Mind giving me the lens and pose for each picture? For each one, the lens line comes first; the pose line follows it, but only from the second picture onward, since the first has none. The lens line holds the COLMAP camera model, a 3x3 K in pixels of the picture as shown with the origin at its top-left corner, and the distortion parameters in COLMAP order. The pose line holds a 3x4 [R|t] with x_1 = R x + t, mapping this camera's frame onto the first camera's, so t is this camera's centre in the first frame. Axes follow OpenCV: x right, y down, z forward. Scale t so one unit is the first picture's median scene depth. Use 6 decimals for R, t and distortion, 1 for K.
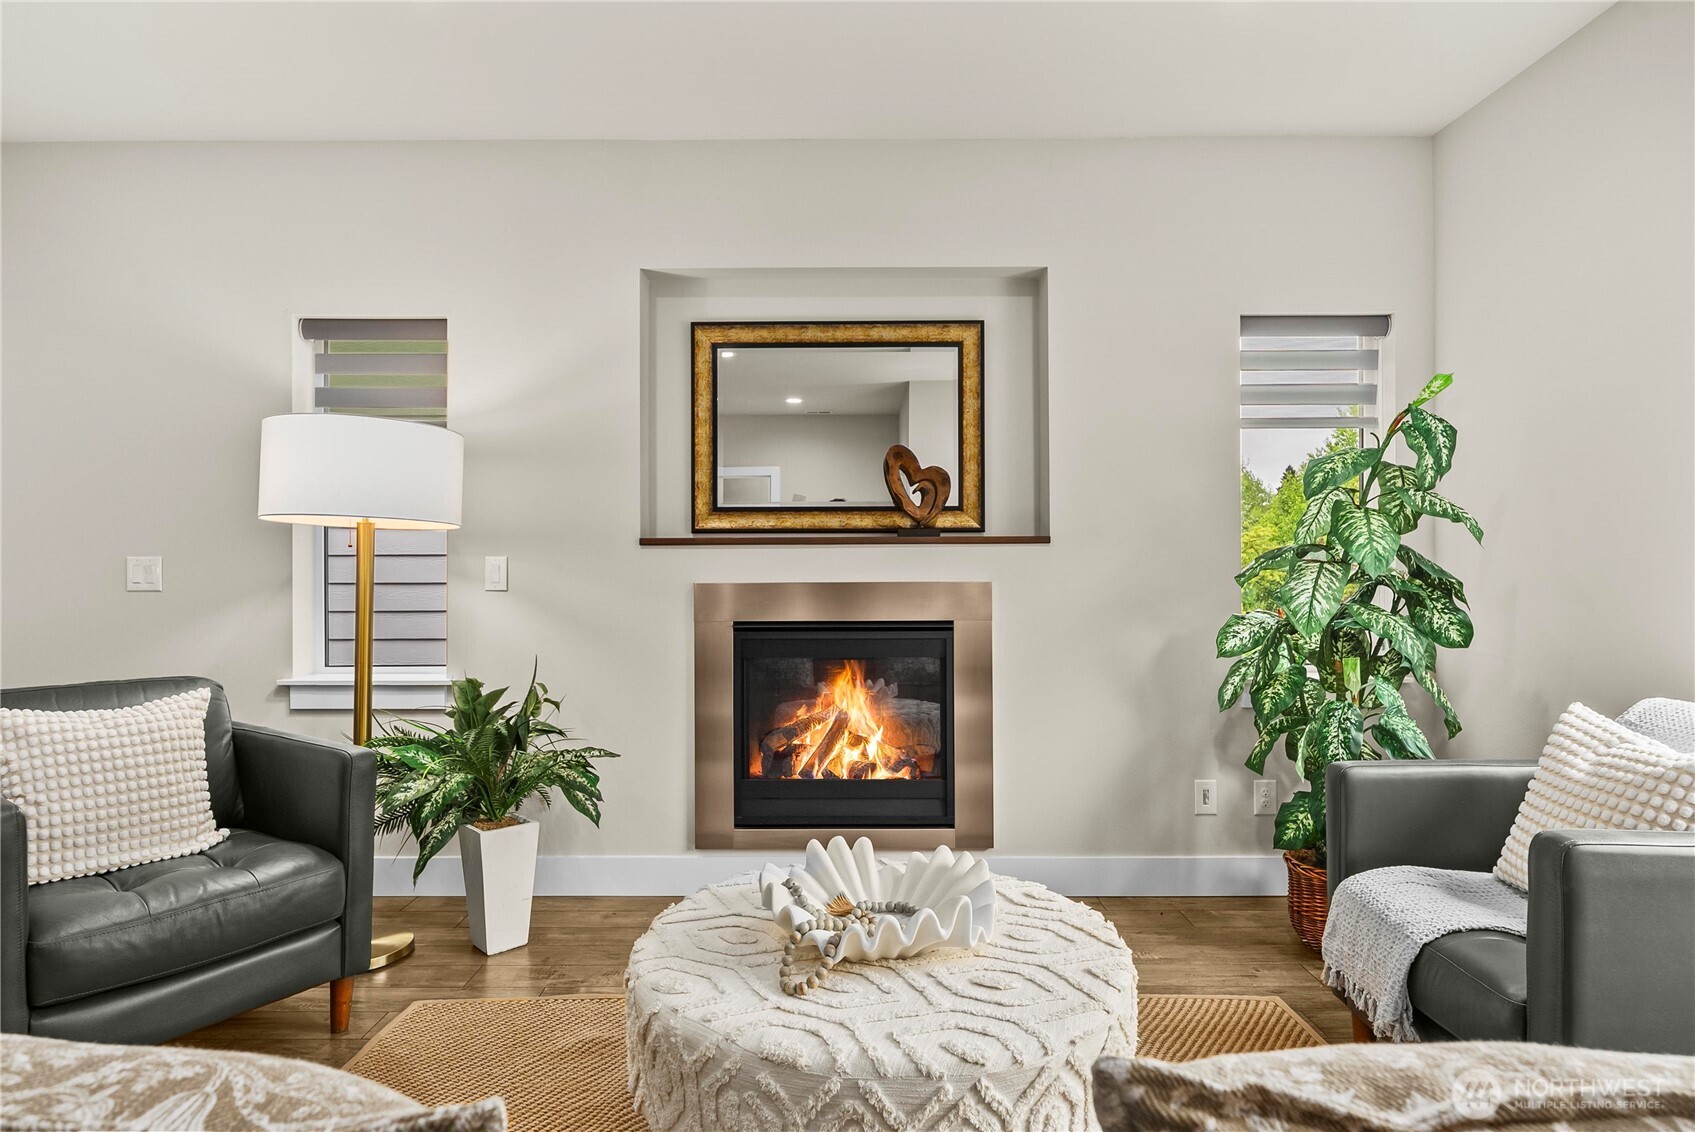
lens RADIAL K [[929.8, 0, 847.5], [0, 929.8, 566.0], [0, 0, 1]] dist [0.000931, -0.000108]
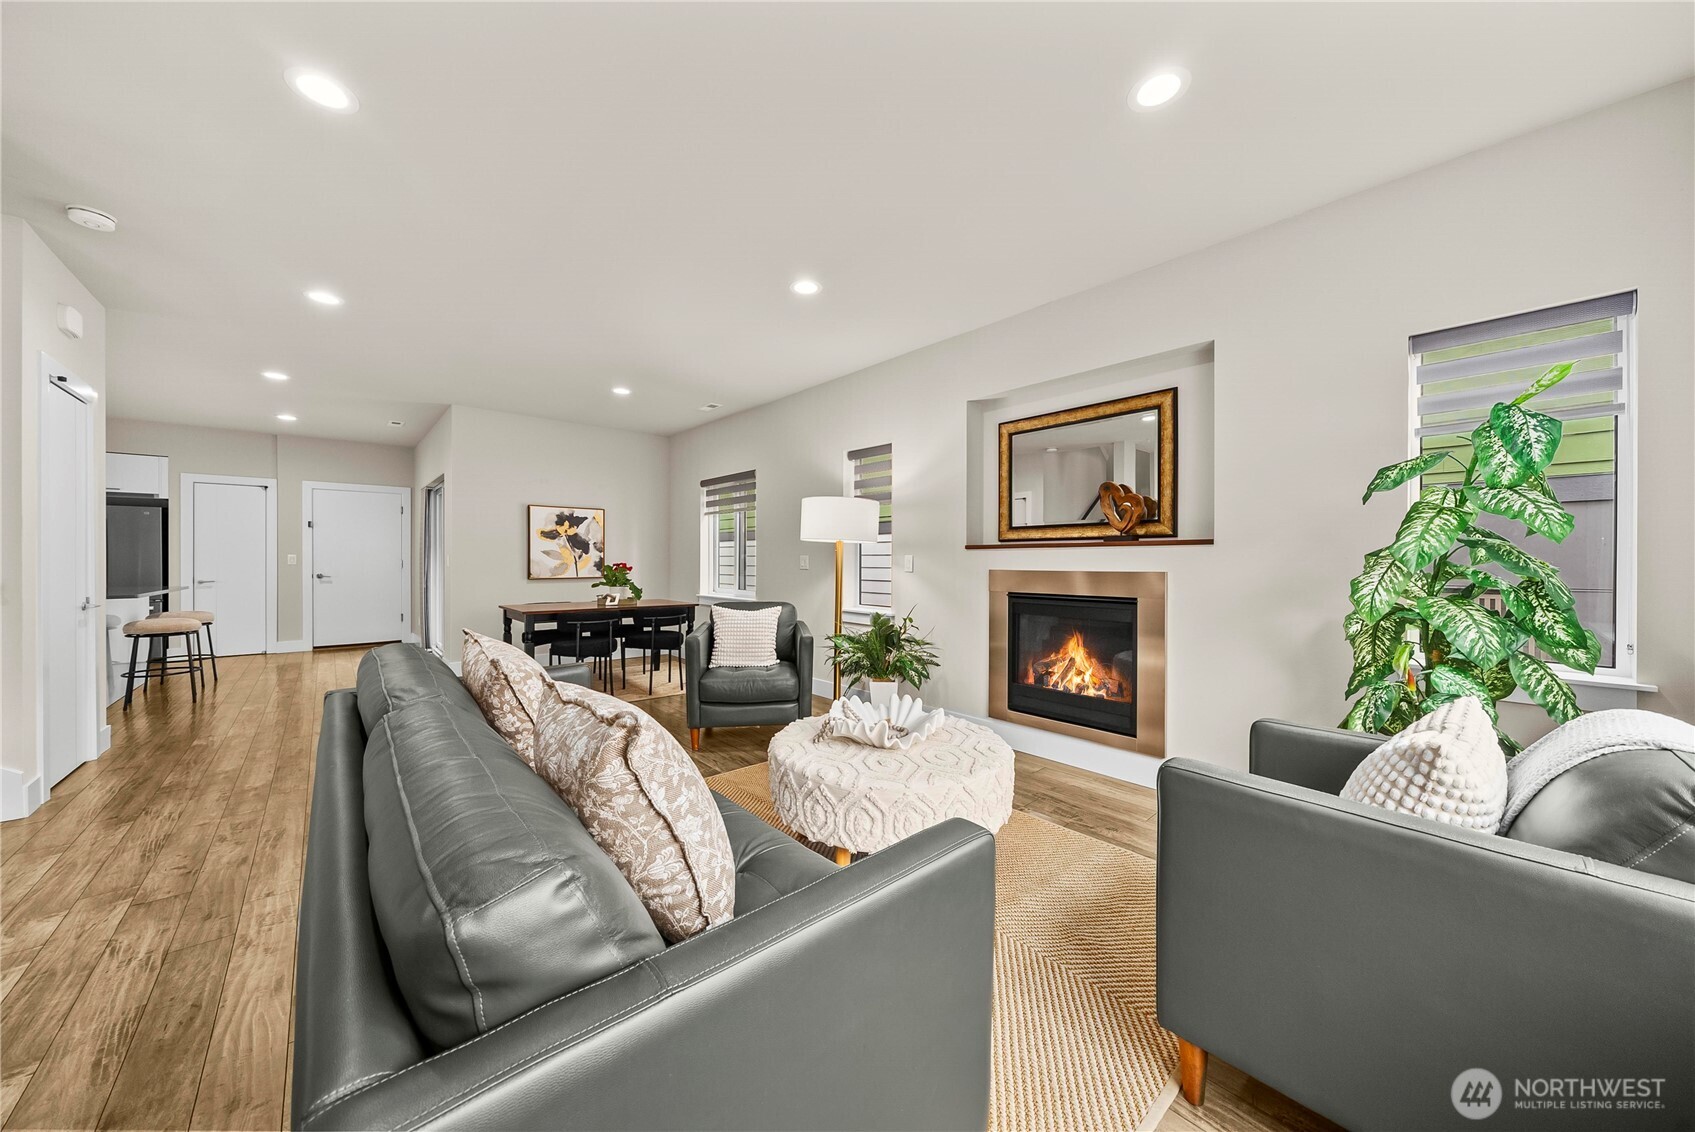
lens RADIAL K [[585.0, 0, 847.4], [0, 585.0, 557.0], [0, 0, 1]] dist [-0.004755, 0.000011]
pose [[0.665578, -0.000536, -0.746328, 0.490262], [-0.002955, 0.999990, -0.003353, -0.001419], [0.746322, 0.004437, 0.665570, 0.037581]]
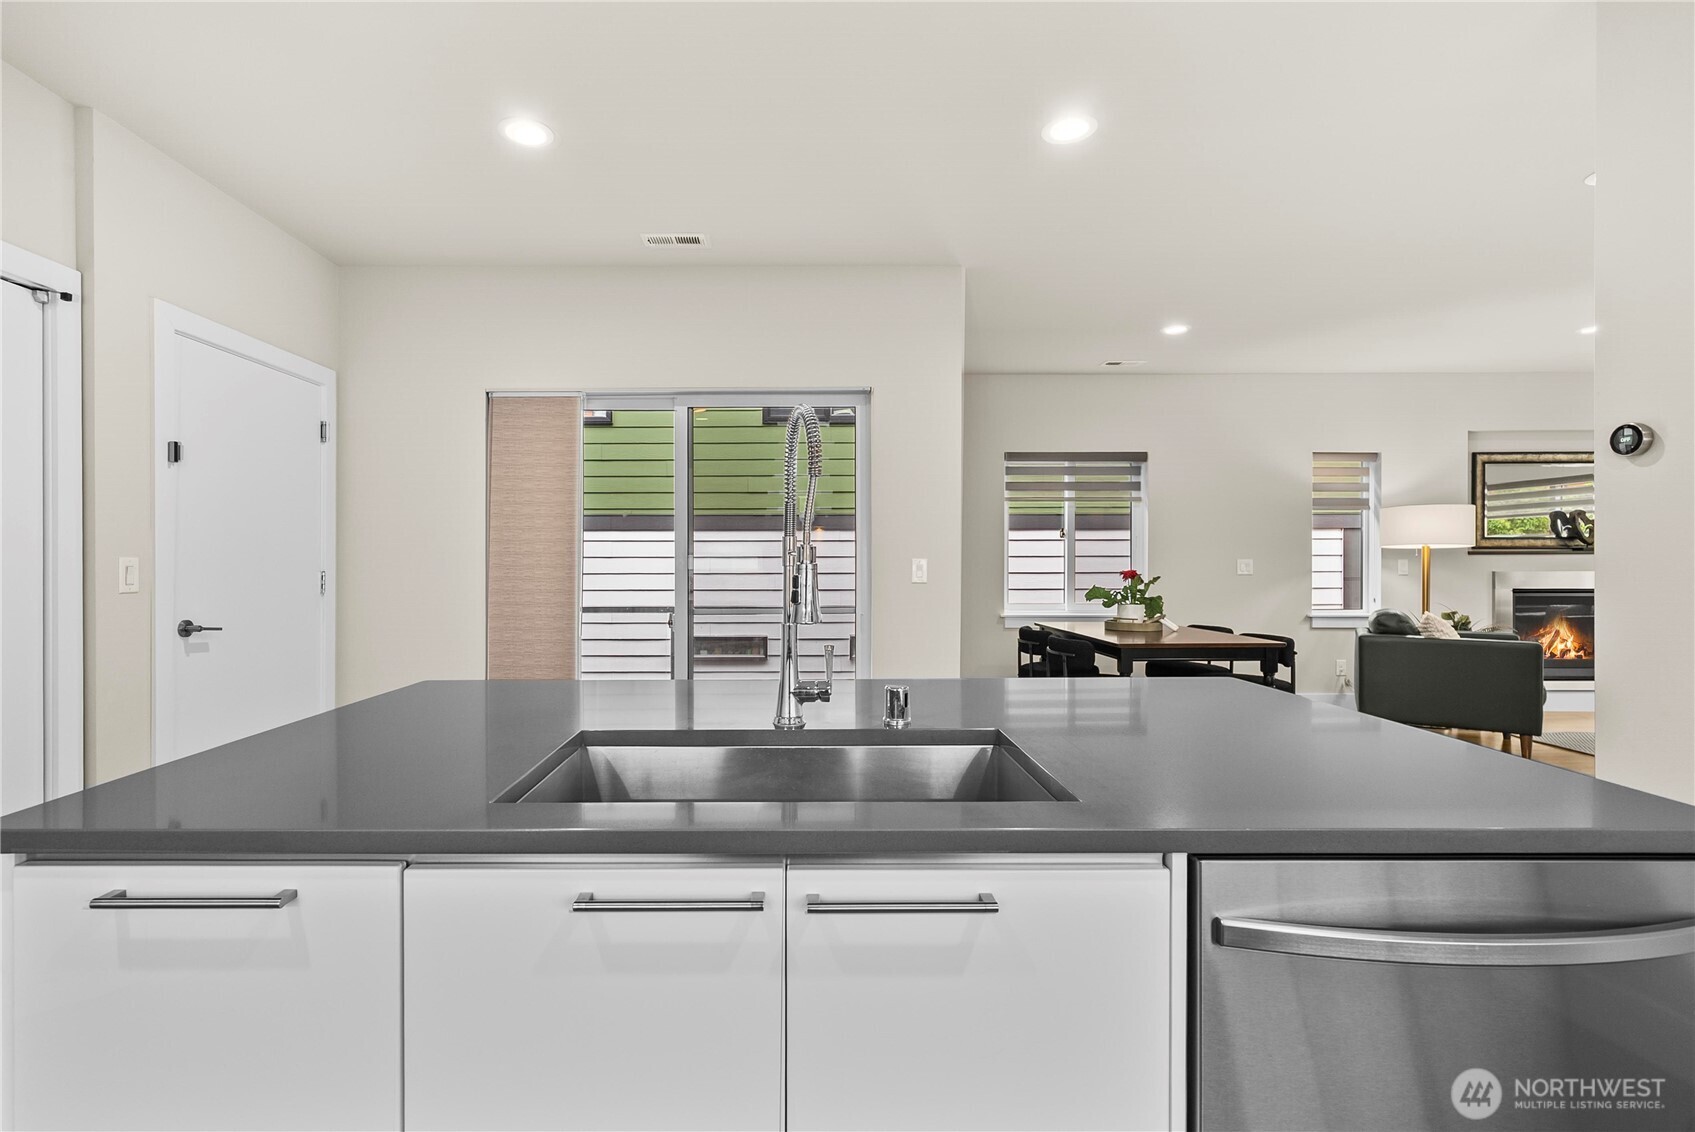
lens RADIAL K [[747.6, 0, 805.8], [0, 747.6, 568.0], [0, 0, 1]] dist [0.001713, 0.000075]
pose [[0.999974, -0.000090, -0.007231, -1.783425], [0.000156, 0.999958, 0.009137, -0.005920], [0.007230, -0.009138, 0.999932, -0.802778]]
